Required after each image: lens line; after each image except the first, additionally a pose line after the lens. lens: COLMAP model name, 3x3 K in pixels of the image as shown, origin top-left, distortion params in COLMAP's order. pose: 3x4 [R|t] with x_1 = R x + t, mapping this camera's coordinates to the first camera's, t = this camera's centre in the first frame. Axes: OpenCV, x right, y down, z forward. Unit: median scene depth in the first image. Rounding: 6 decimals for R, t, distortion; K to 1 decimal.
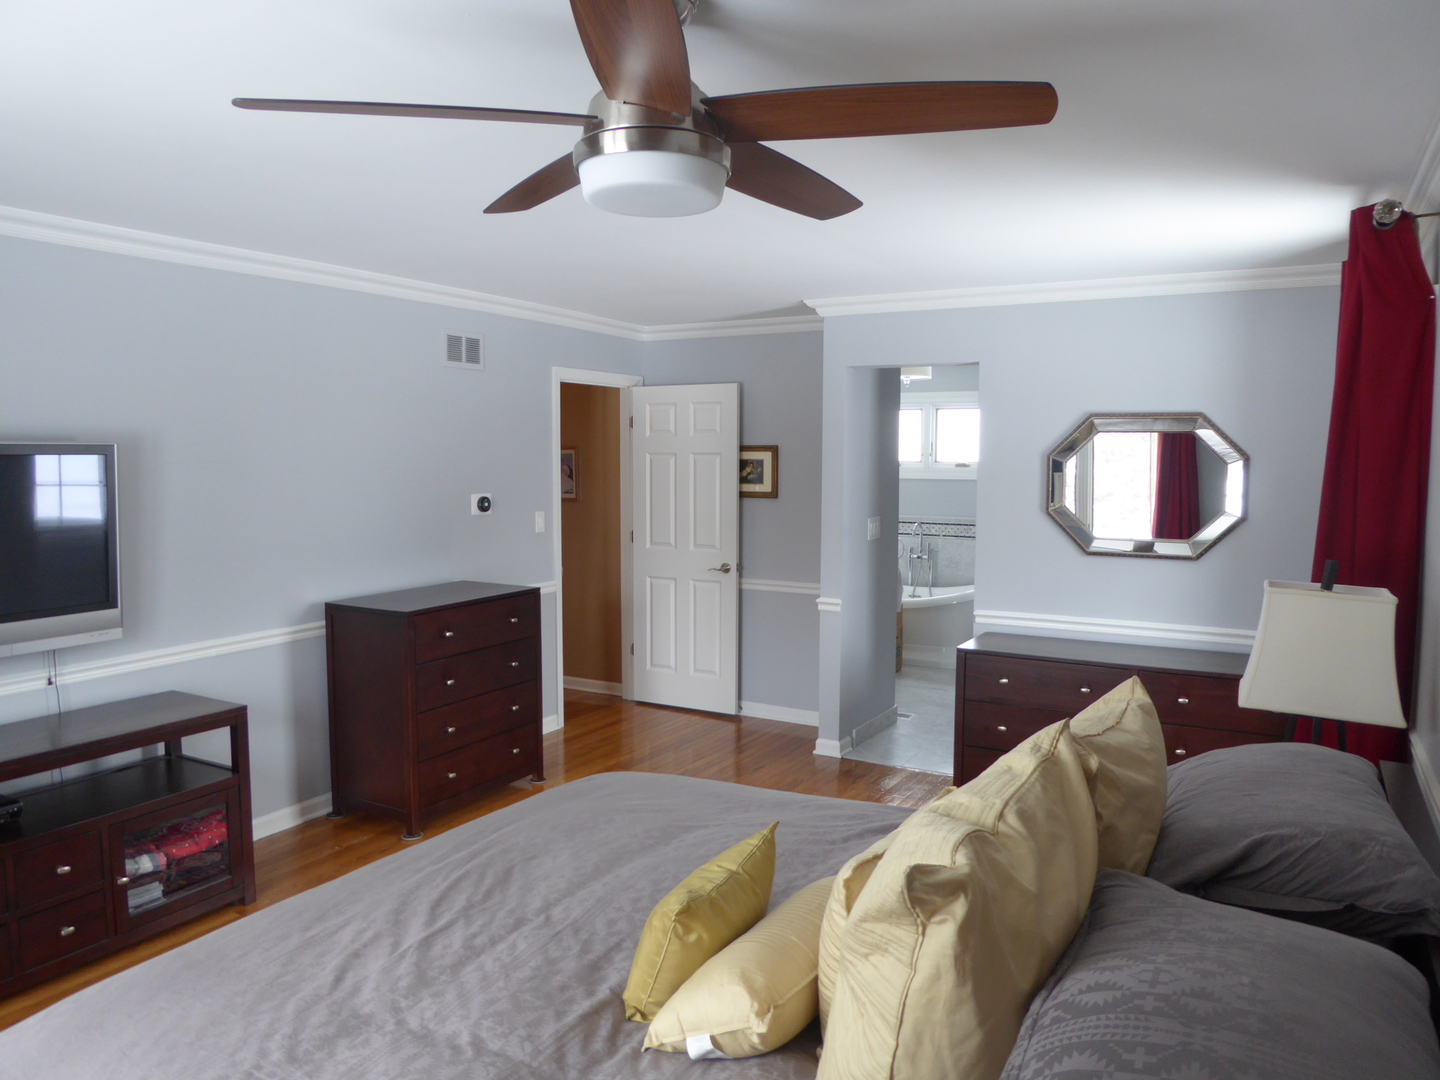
lens RADIAL K [[1032.1, 0, 722.5], [0, 1032.1, 537.6], [0, 0, 1]] dist [-0.027578, -0.001204]
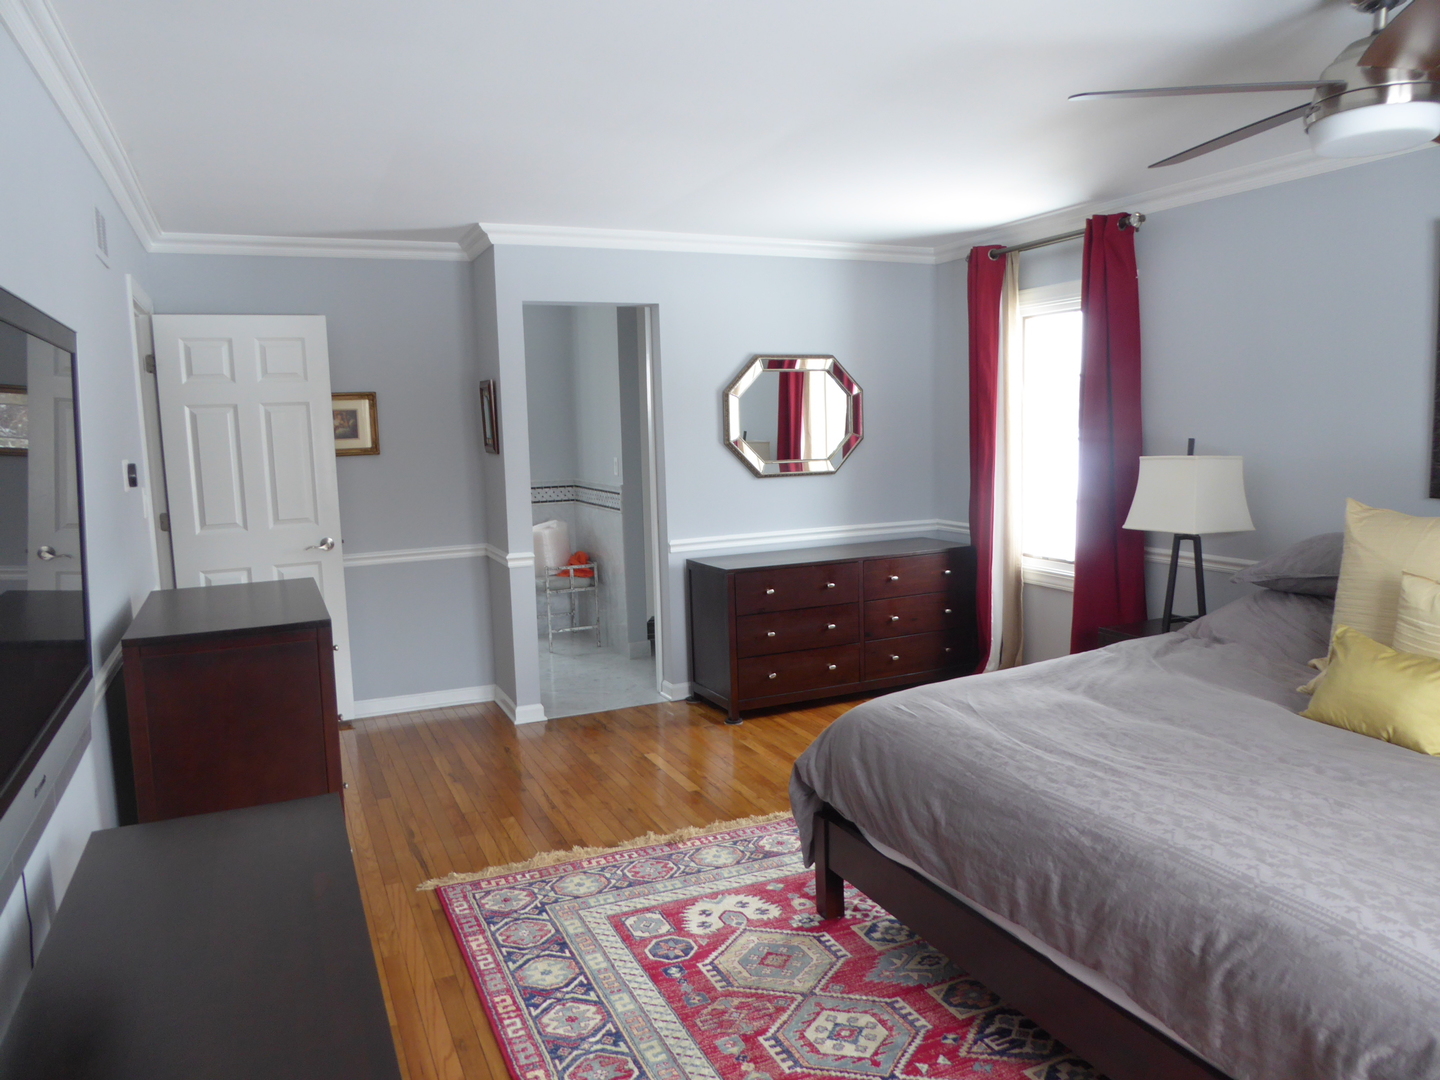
lens RADIAL K [[1032.1, 0, 723.1], [0, 1032.1, 538.3], [0, 0, 1]] dist [-0.027578, -0.001204]
pose [[0.576788, -0.119162, 0.808156, -0.476277], [0.098326, 0.992238, 0.076129, -0.006257], [-0.810955, 0.035553, 0.584027, 0.278577]]
